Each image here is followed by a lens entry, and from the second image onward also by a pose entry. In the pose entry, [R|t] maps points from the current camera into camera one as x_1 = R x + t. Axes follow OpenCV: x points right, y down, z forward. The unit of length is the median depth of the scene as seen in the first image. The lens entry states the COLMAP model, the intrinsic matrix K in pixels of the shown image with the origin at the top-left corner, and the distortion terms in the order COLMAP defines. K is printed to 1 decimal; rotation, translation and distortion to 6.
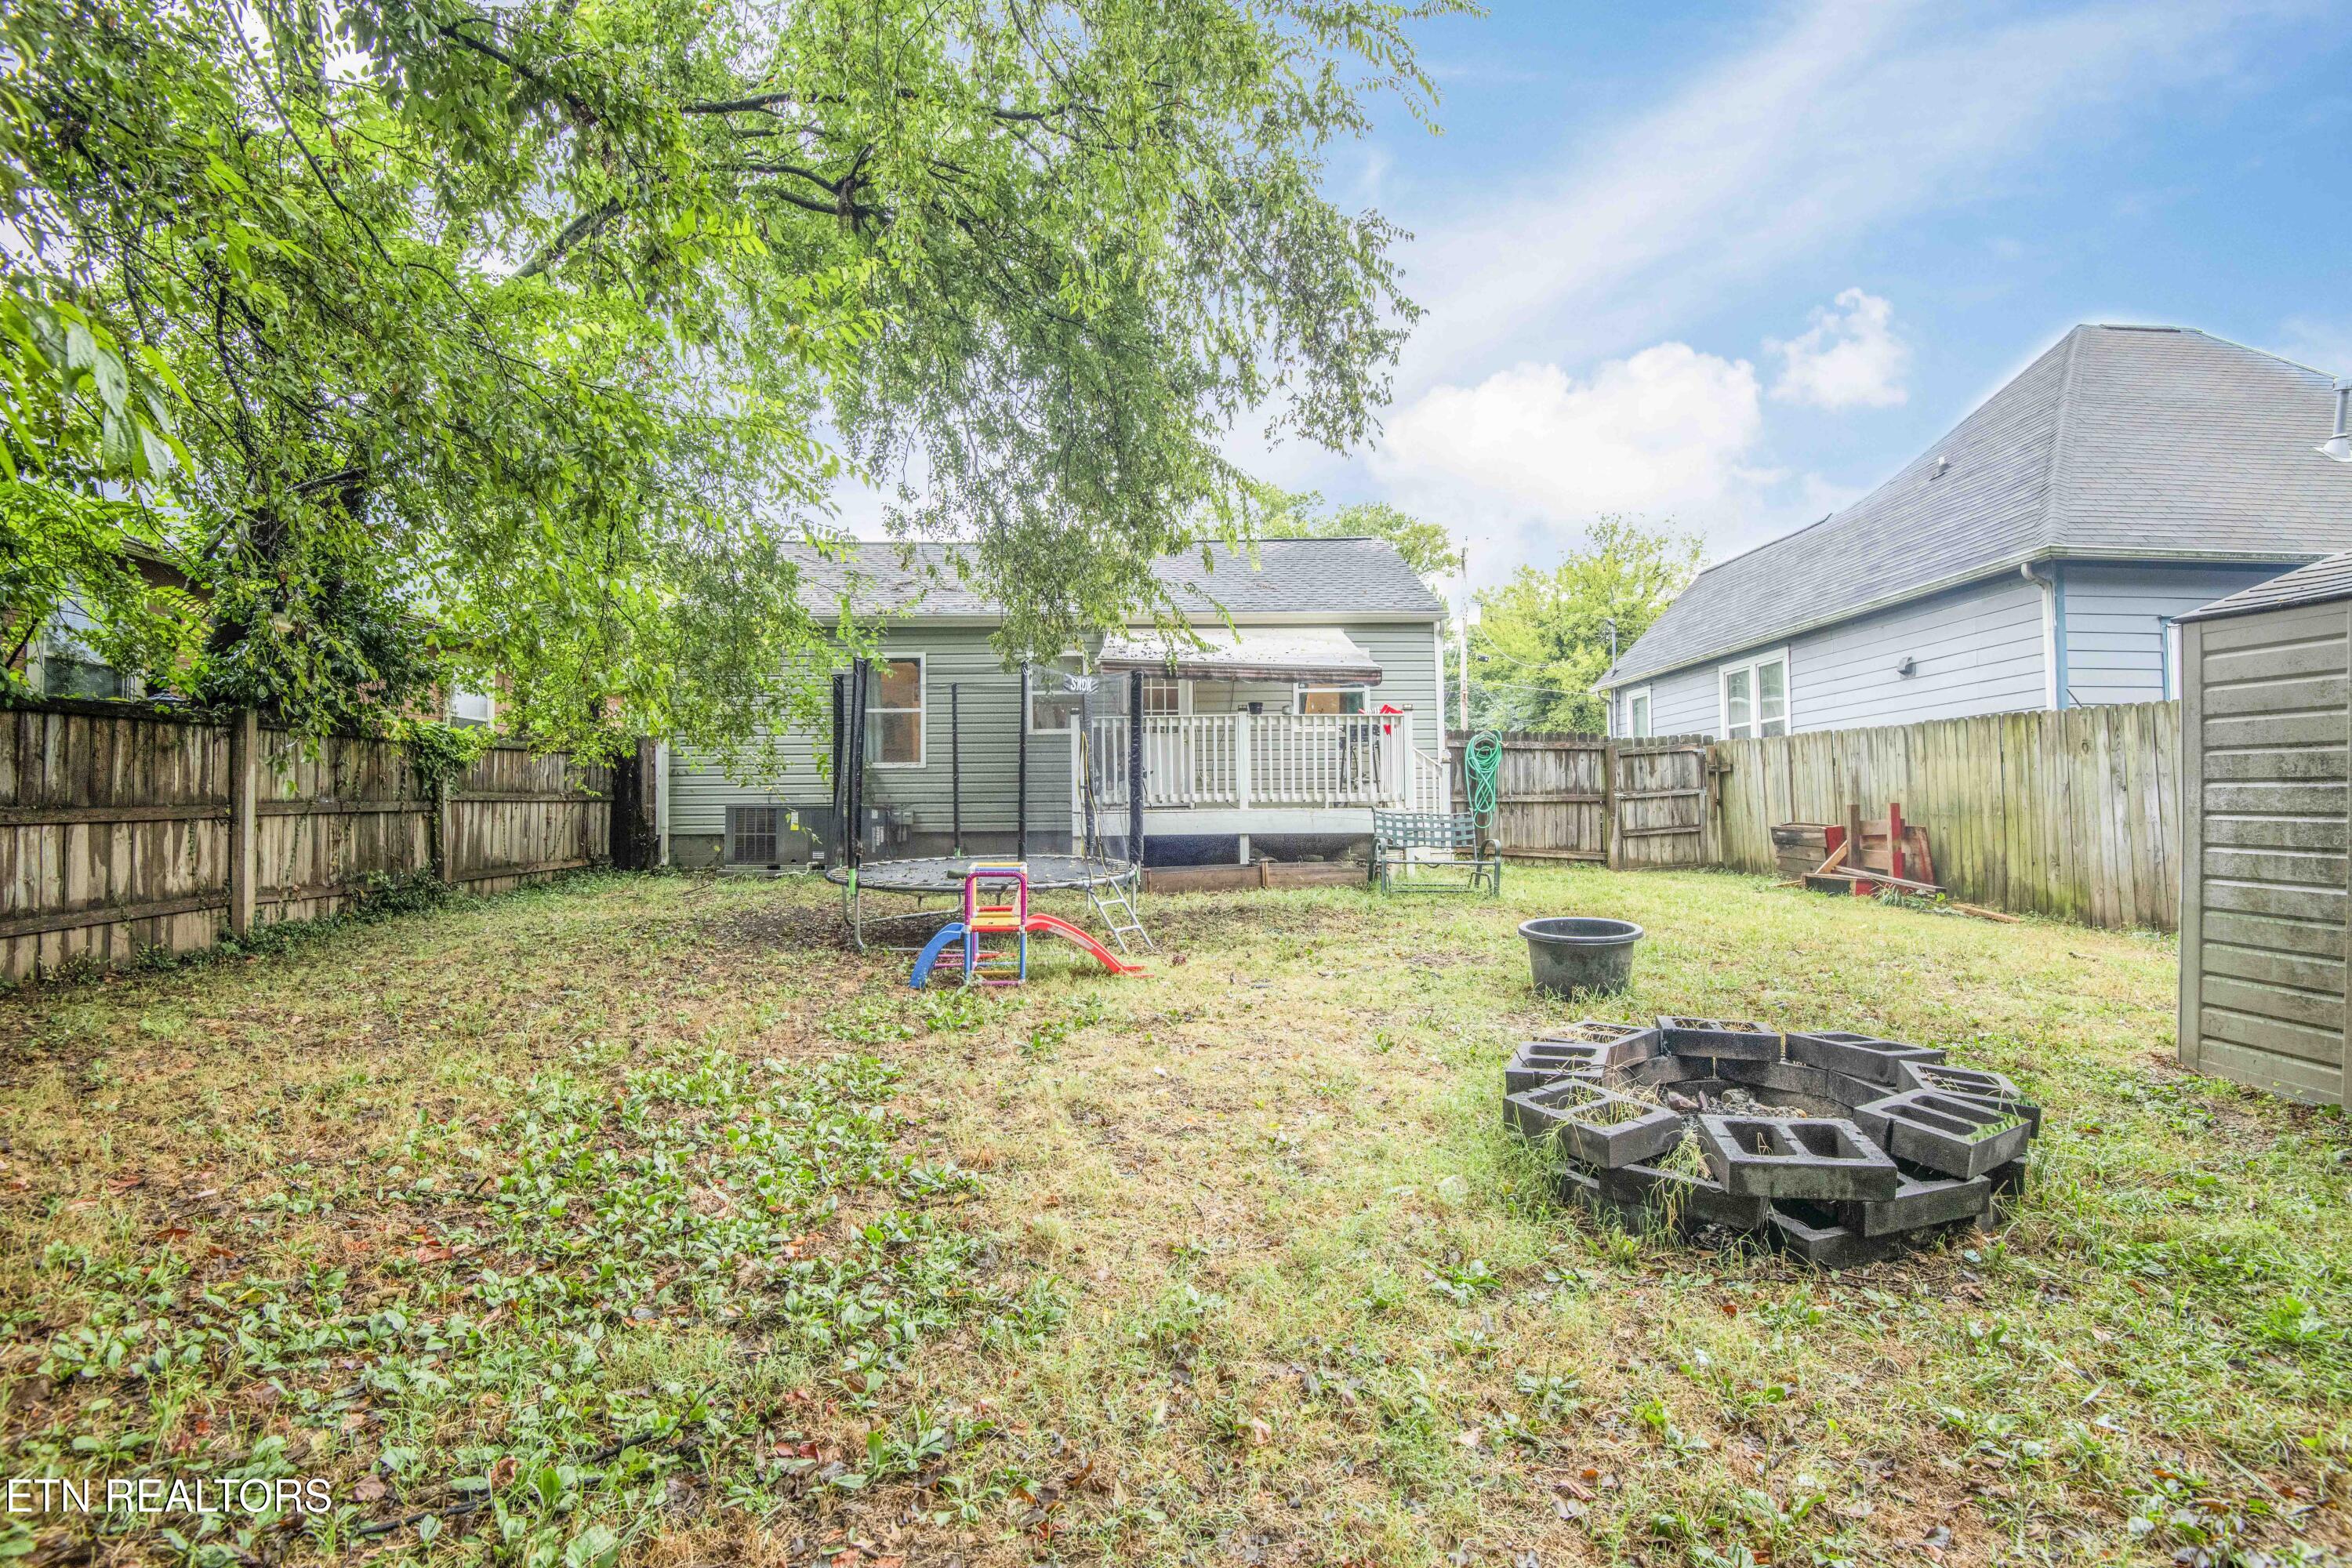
lens RADIAL K [[1085.0, 0, 1184.7], [0, 1085.0, 784.8], [0, 0, 1]] dist [-0.008090, -0.022321]
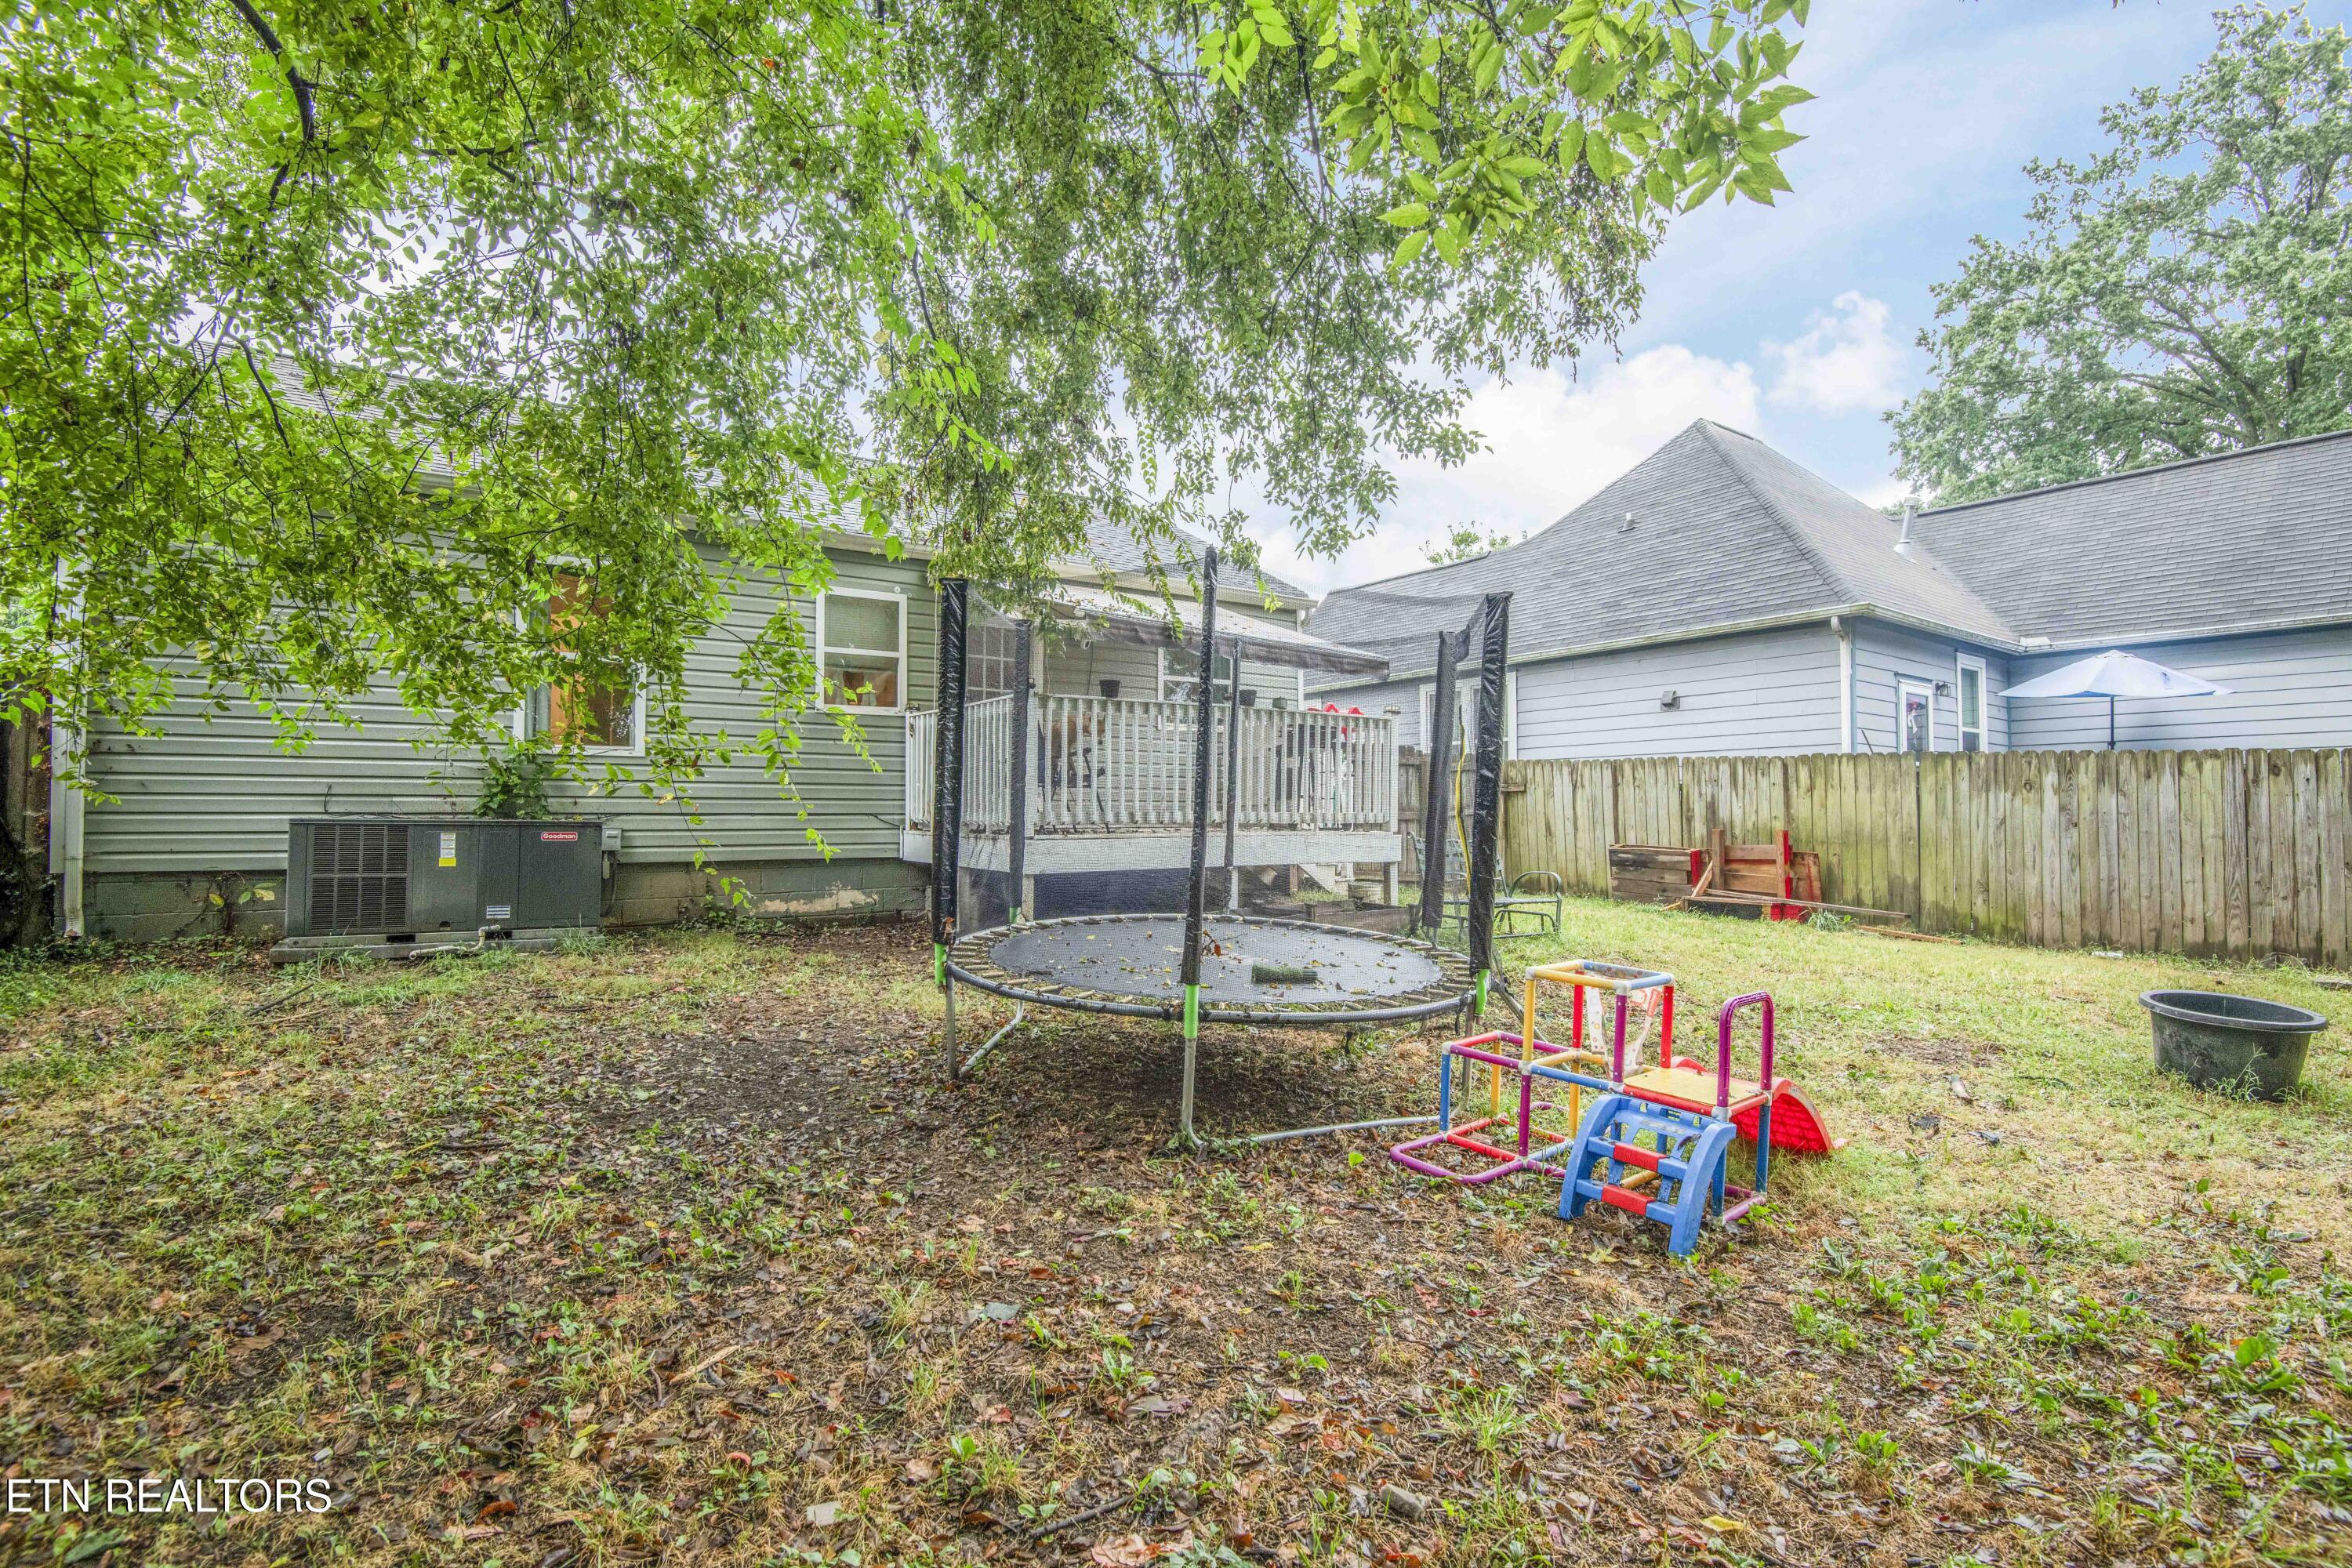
lens RADIAL K [[1085.0, 0, 1184.7], [0, 1085.0, 784.8], [0, 0, 1]] dist [-0.008090, -0.022321]
pose [[0.839053, 0.025189, 0.543466, -0.402847], [-0.025986, 0.999643, -0.006212, -0.005533], [-0.543429, -0.008910, 0.839408, 0.418638]]
